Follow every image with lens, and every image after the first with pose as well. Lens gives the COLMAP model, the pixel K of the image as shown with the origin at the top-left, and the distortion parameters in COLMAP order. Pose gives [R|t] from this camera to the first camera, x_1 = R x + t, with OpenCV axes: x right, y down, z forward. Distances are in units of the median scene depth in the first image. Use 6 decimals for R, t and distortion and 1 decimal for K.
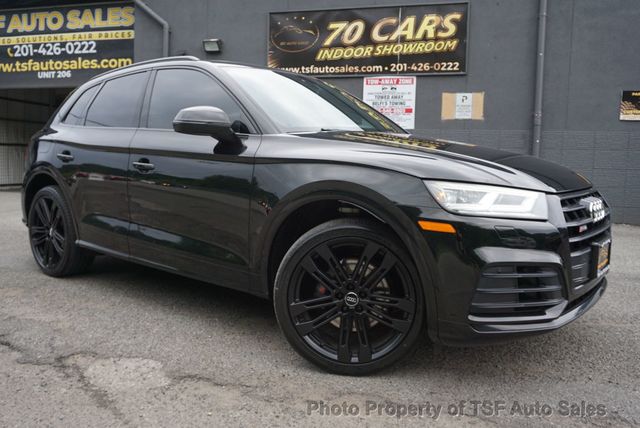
lens RADIAL K [[541.0, 0, 320.0], [0, 541.0, 214.0], [0, 0, 1]] dist [-0.016556, 0.003269]
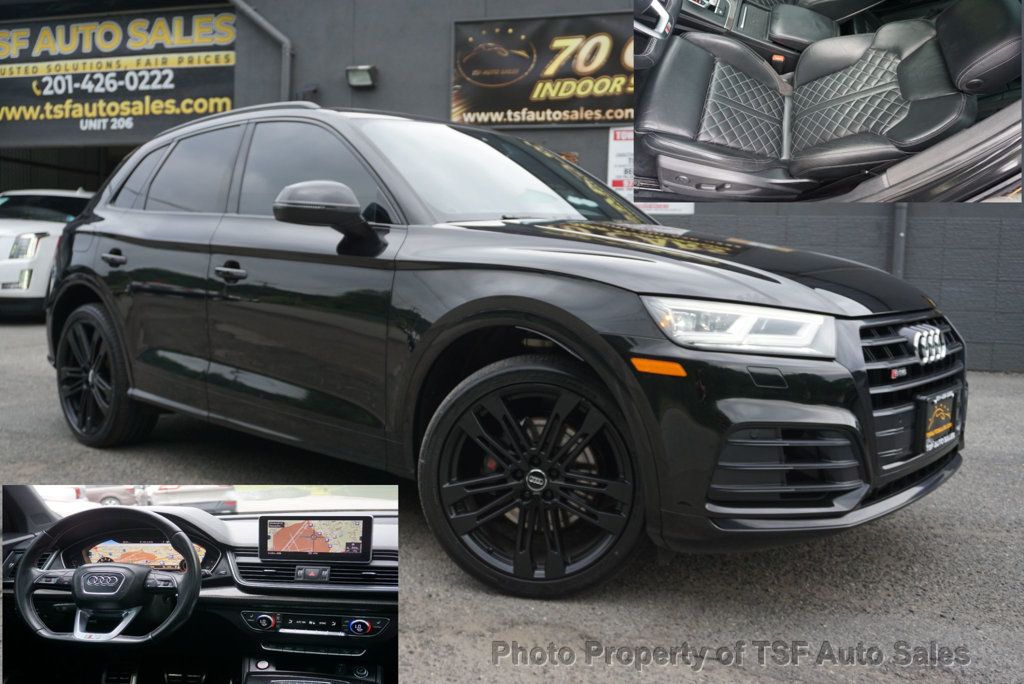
lens RADIAL K [[928.9, 0, 512.0], [0, 928.9, 342.0], [0, 0, 1]] dist [-0.007668, -0.001924]
pose [[0.998851, 0.007434, -0.047339, 0.023600], [-0.008235, 0.999826, -0.016743, 0.003439], [0.047207, 0.017114, 0.998739, -0.033430]]
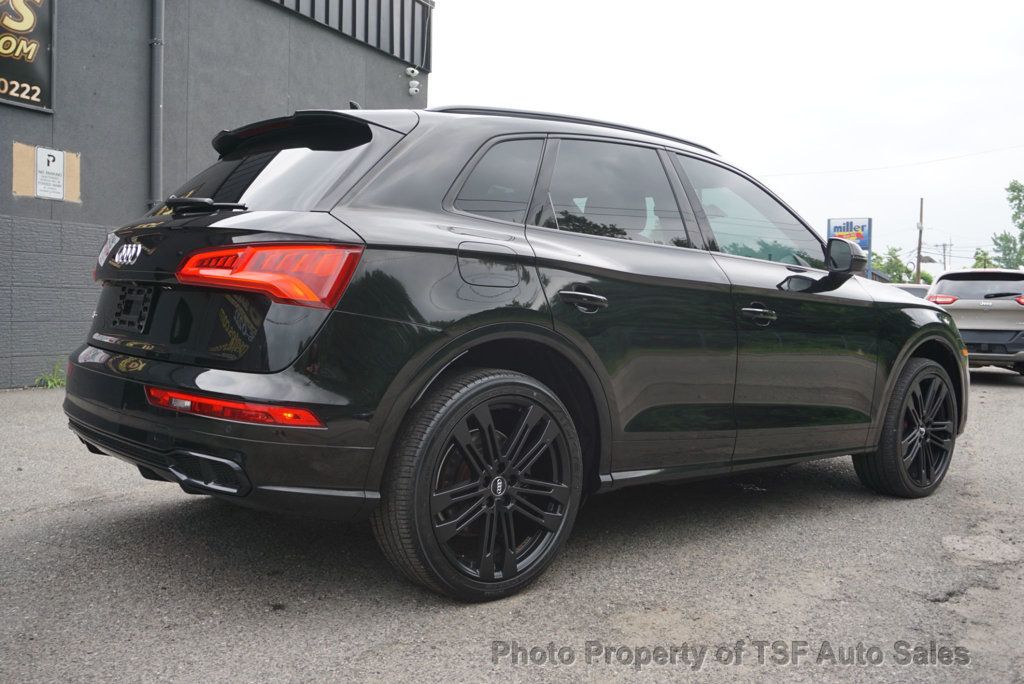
lens RADIAL K [[957.2, 0, 512.0], [0, 957.2, 342.0], [0, 0, 1]] dist [0.001131, 0.002726]
pose [[0.145201, -0.067092, 0.987125, -0.576211], [0.079812, 0.995241, 0.055904, -0.054380], [-0.986178, 0.070667, 0.149865, 0.428688]]
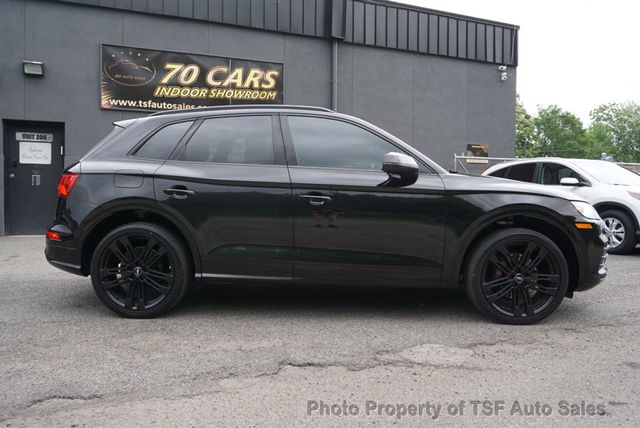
lens RADIAL K [[490.8, 0, 320.0], [0, 490.8, 214.0], [0, 0, 1]] dist [-0.008287, -0.001232]
pose [[0.780460, -0.049690, 0.623228, -0.379196], [0.075402, 0.997041, -0.014932, -0.014926], [-0.620642, 0.058646, 0.781898, 0.061263]]
